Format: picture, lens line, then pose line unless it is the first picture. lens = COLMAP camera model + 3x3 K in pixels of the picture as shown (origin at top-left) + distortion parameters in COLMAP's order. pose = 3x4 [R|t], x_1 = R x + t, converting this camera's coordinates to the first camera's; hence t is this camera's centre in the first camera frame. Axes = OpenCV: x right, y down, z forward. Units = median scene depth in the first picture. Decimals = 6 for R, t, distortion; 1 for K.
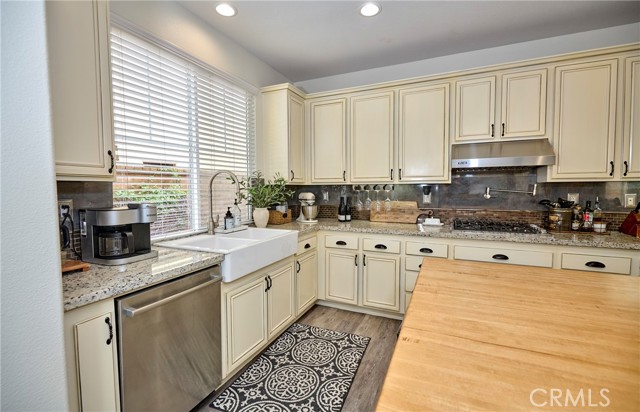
lens RADIAL K [[281.6, 0, 320.7], [0, 281.6, 203.0], [0, 0, 1]] dist [-0.002302, -0.000414]
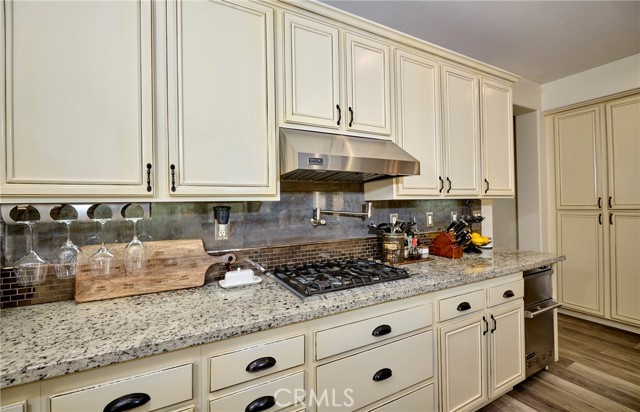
lens RADIAL K [[281.6, 0, 320.7], [0, 281.6, 203.0], [0, 0, 1]] dist [-0.002302, -0.000414]
pose [[0.606023, 0.001112, 0.795447, 0.090205], [0.054658, 0.997577, -0.043037, -0.037530], [-0.793567, 0.069559, 0.604494, 0.596701]]
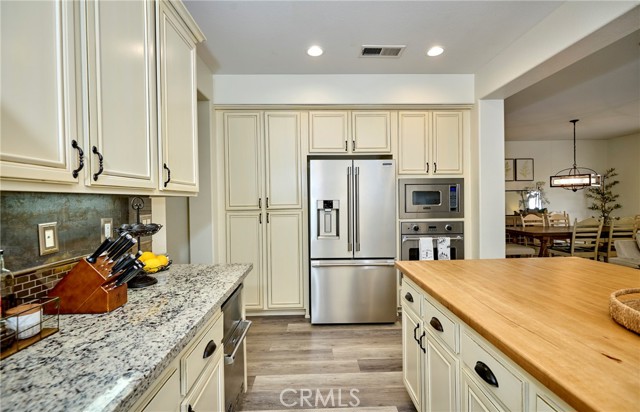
lens RADIAL K [[284.5, 0, 322.8], [0, 284.5, 202.6], [0, 0, 1]] dist [-0.001715, -0.000151]
pose [[-0.441409, 0.006617, 0.897281, 0.420329], [0.064888, 0.997590, 0.024564, -0.040233], [-0.894957, 0.069065, -0.440775, 0.676222]]
